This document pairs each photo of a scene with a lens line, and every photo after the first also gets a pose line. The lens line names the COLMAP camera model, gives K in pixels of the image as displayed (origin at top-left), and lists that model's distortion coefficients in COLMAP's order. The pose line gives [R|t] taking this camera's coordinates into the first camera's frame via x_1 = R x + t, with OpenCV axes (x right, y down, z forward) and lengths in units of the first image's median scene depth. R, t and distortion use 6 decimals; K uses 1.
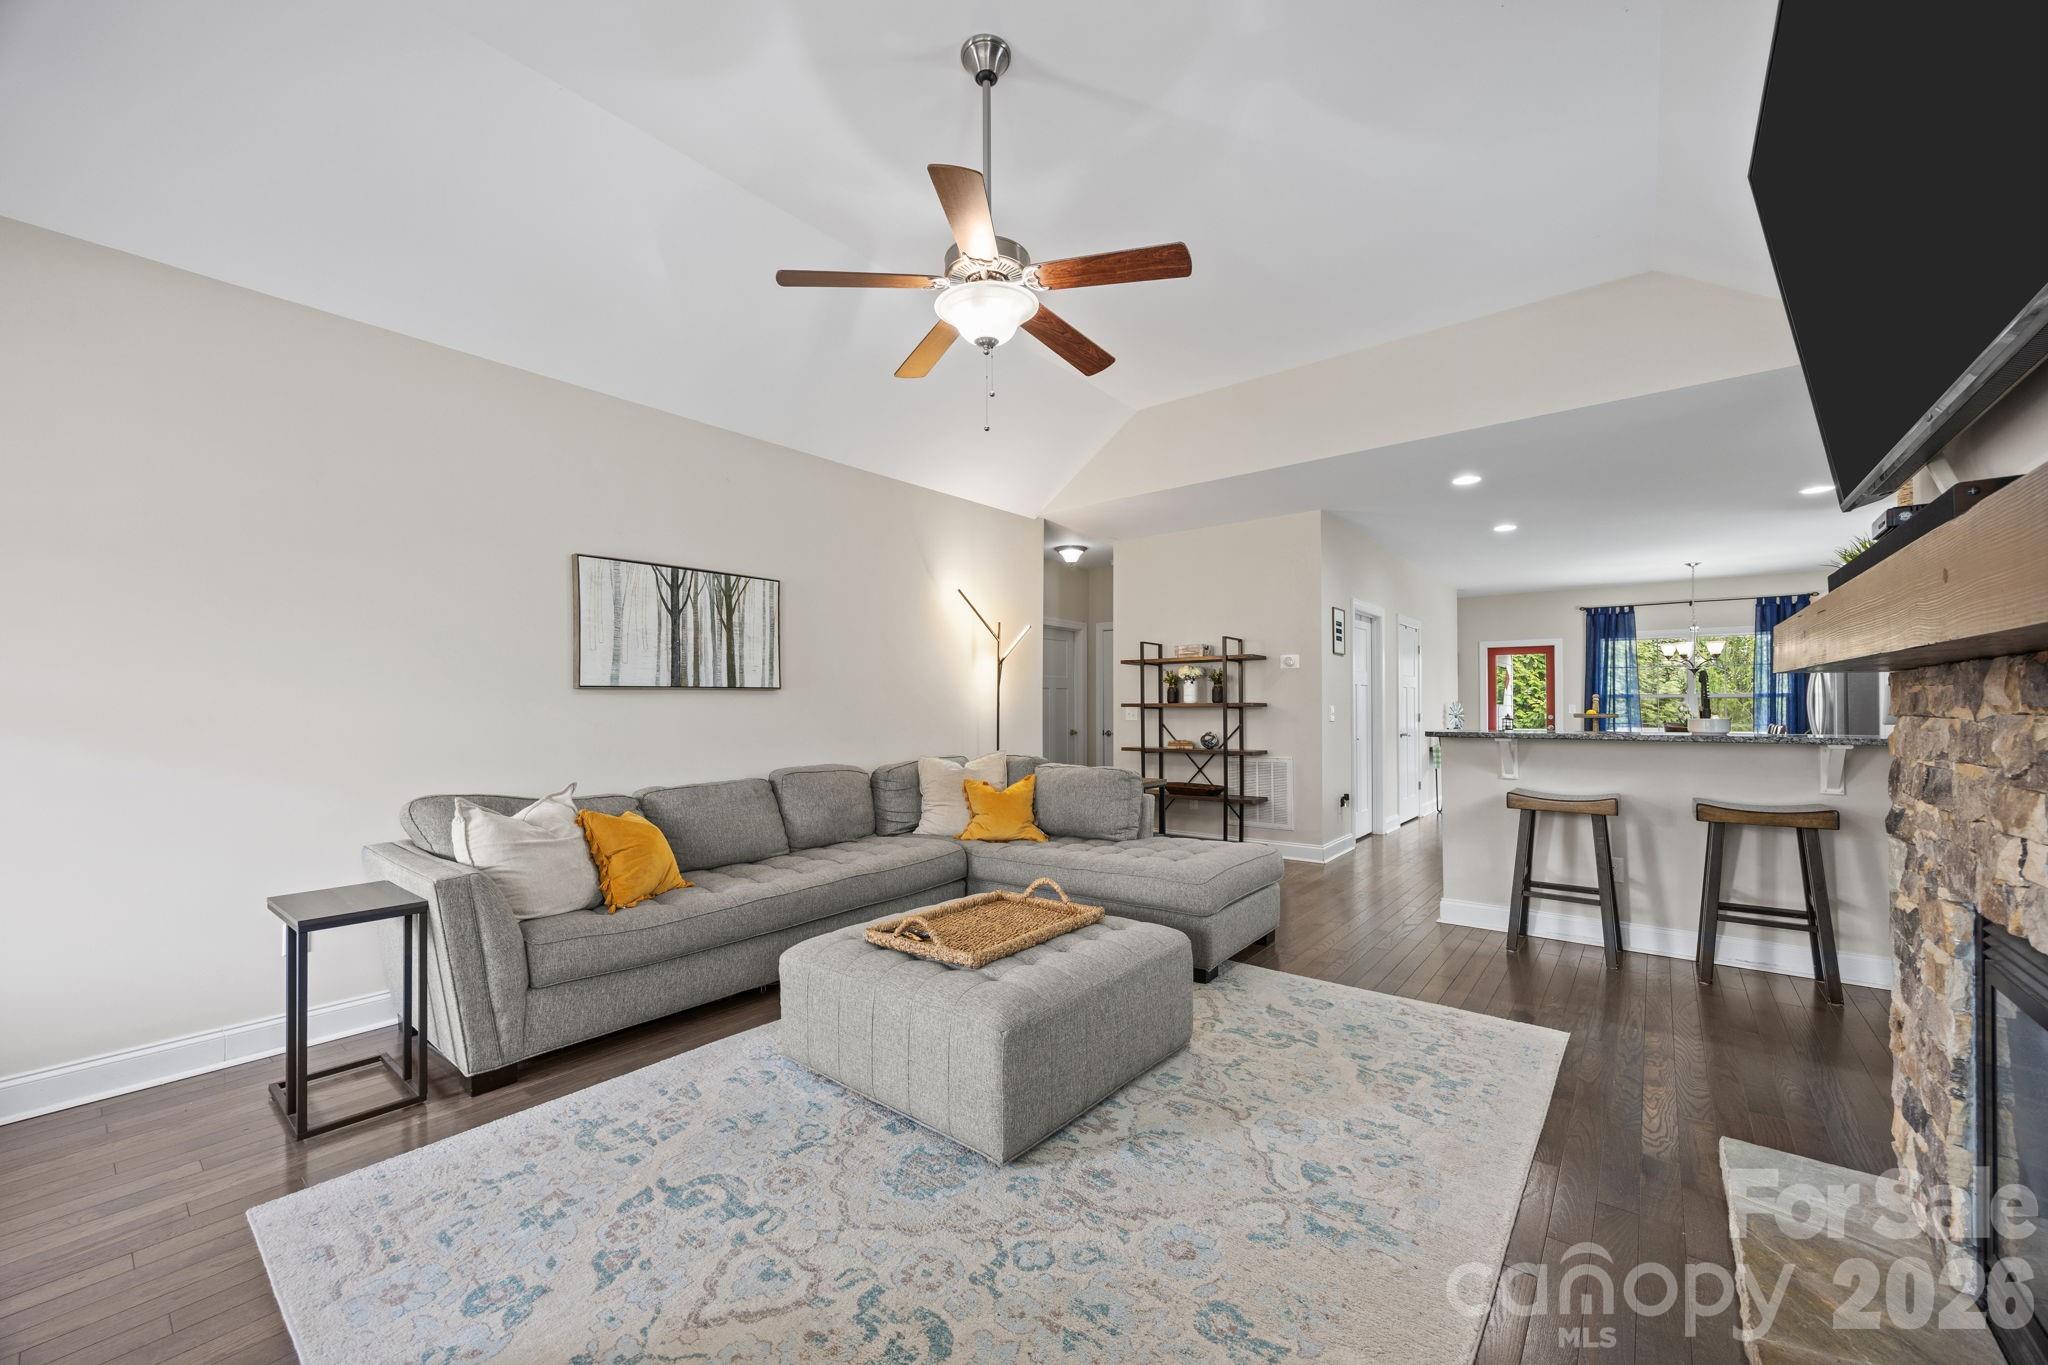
lens RADIAL K [[788.2, 0, 1024.0], [0, 788.2, 698.0], [0, 0, 1]] dist [-0.001192, -0.000164]
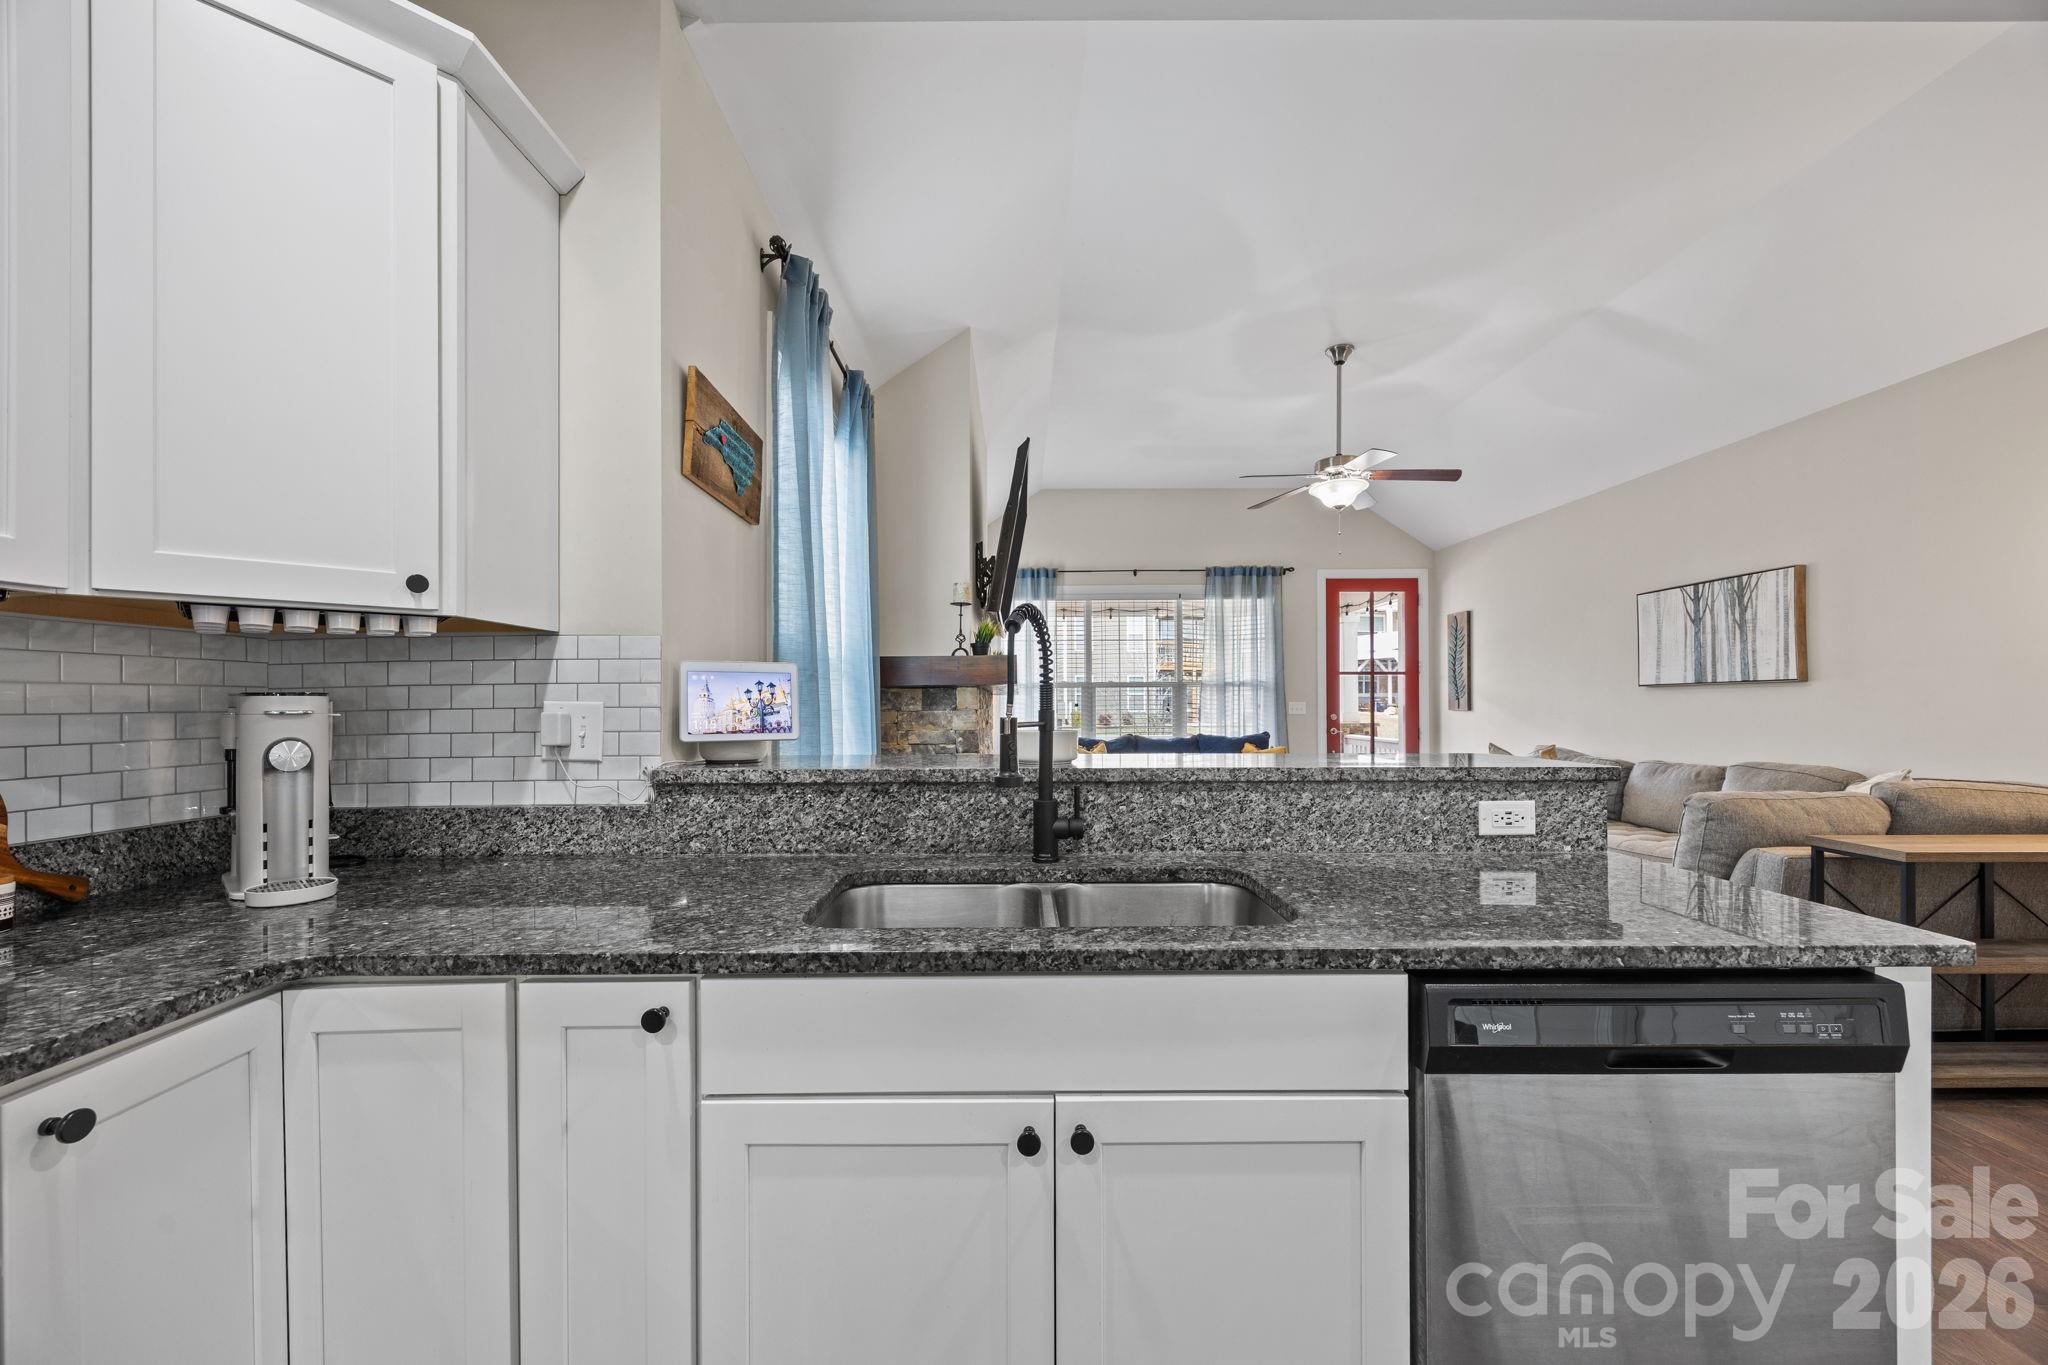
lens RADIAL K [[788.2, 0, 1024.0], [0, 788.2, 698.0], [0, 0, 1]] dist [-0.001192, -0.000164]
pose [[-0.777673, 0.001906, -0.628666, 1.060302], [0.011891, 0.999861, -0.011678, 0.009907], [0.628557, -0.016557, -0.777587, 1.226421]]
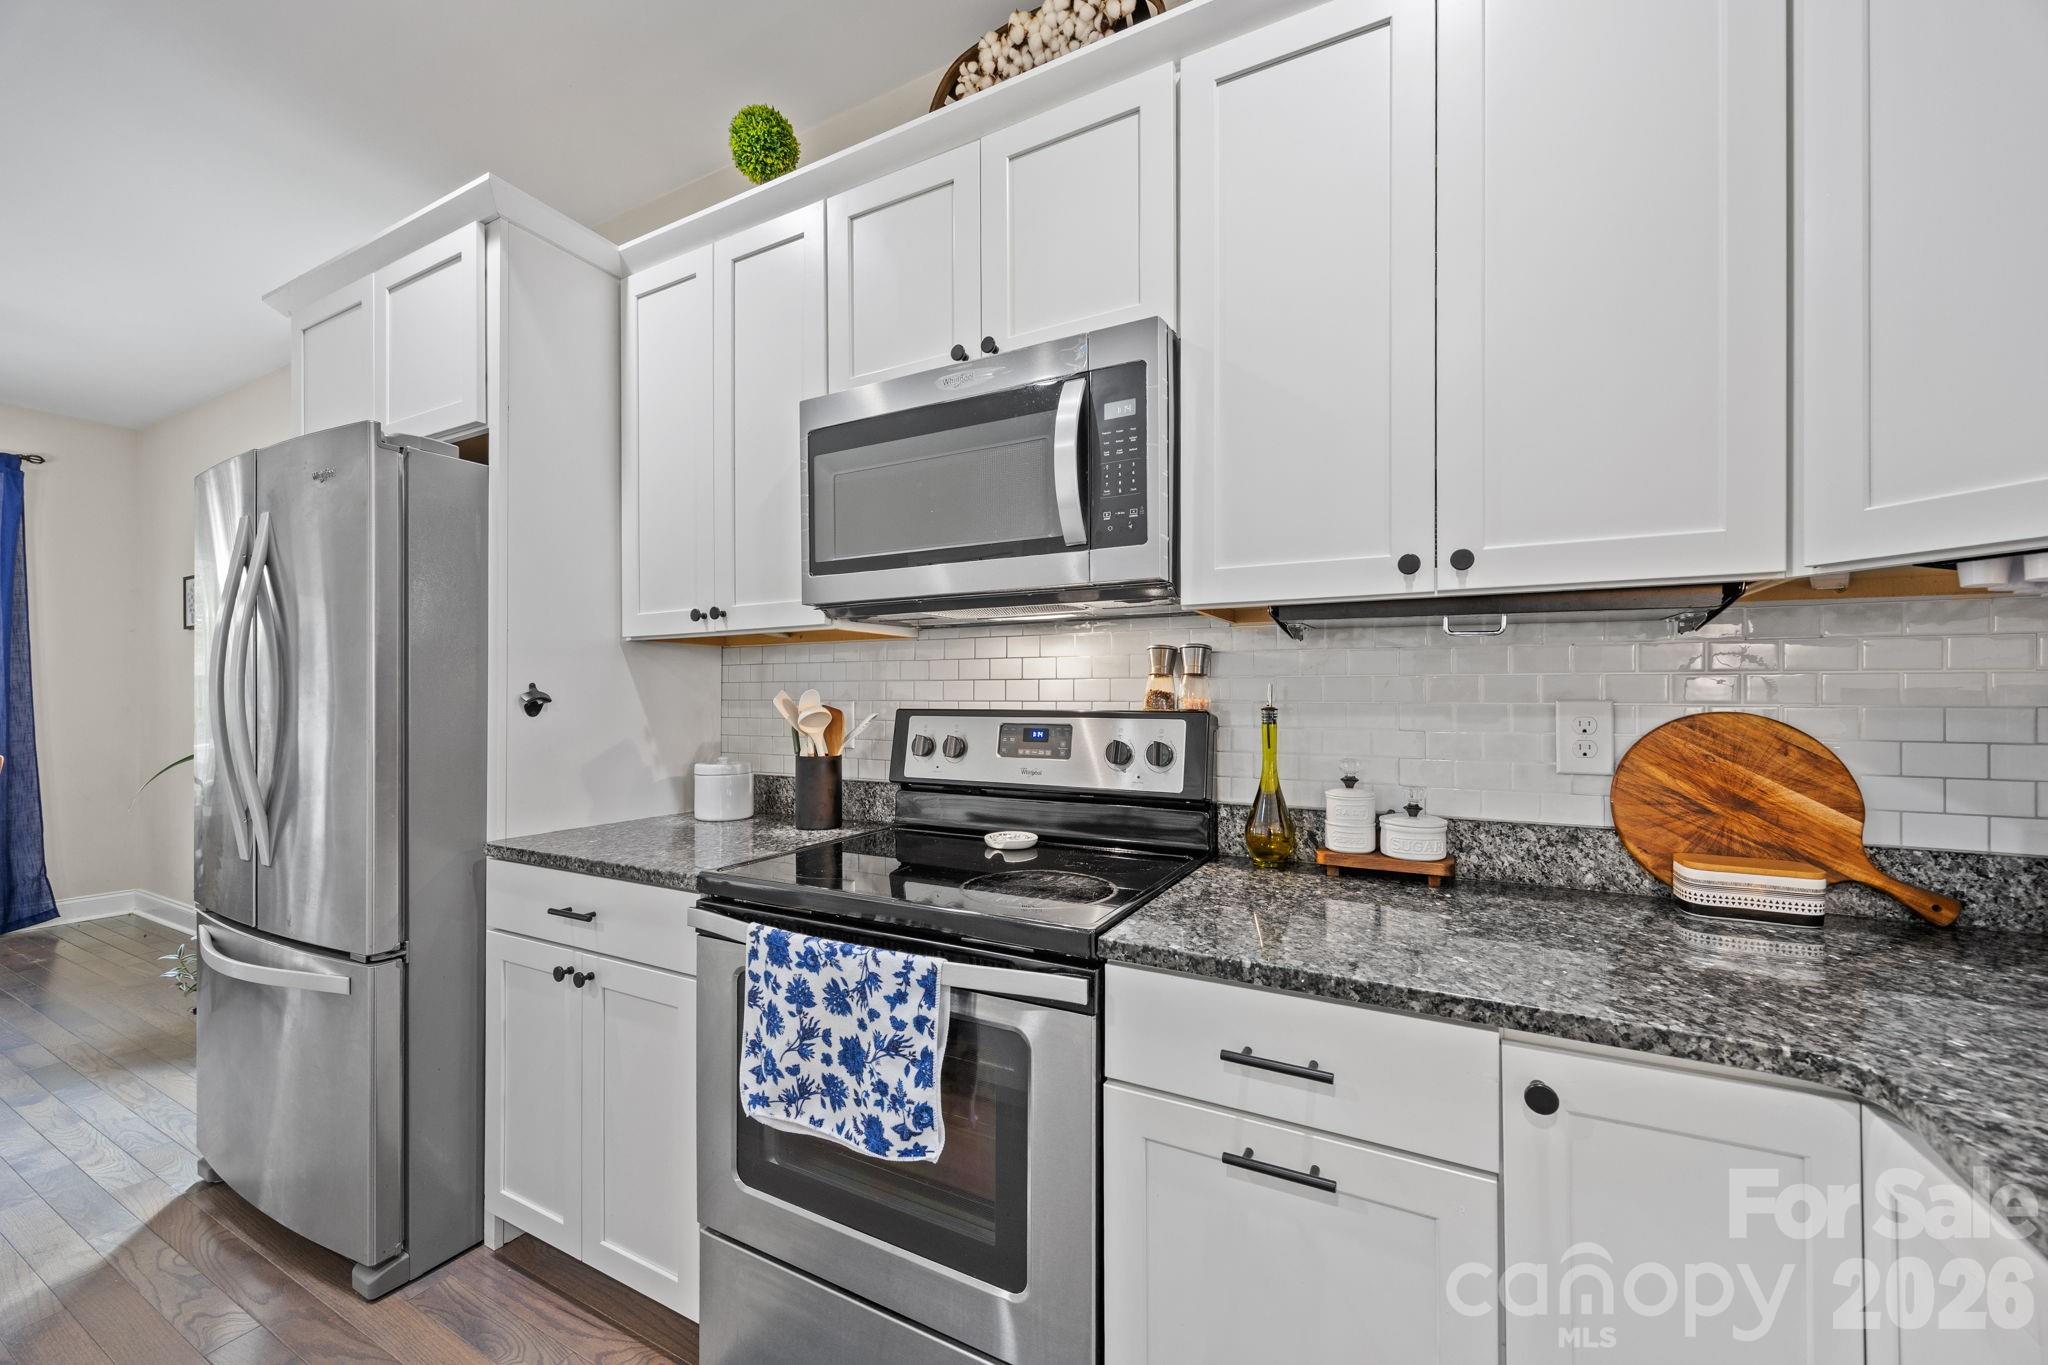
lens RADIAL K [[787.5, 0, 1024.4], [0, 787.5, 695.0], [0, 0, 1]] dist [0.001181, -0.000368]
pose [[-0.185801, 0.005091, 0.982574, 0.955880], [-0.009791, 0.999927, -0.007033, 0.009052], [-0.982539, -0.010927, -0.185738, 1.108694]]
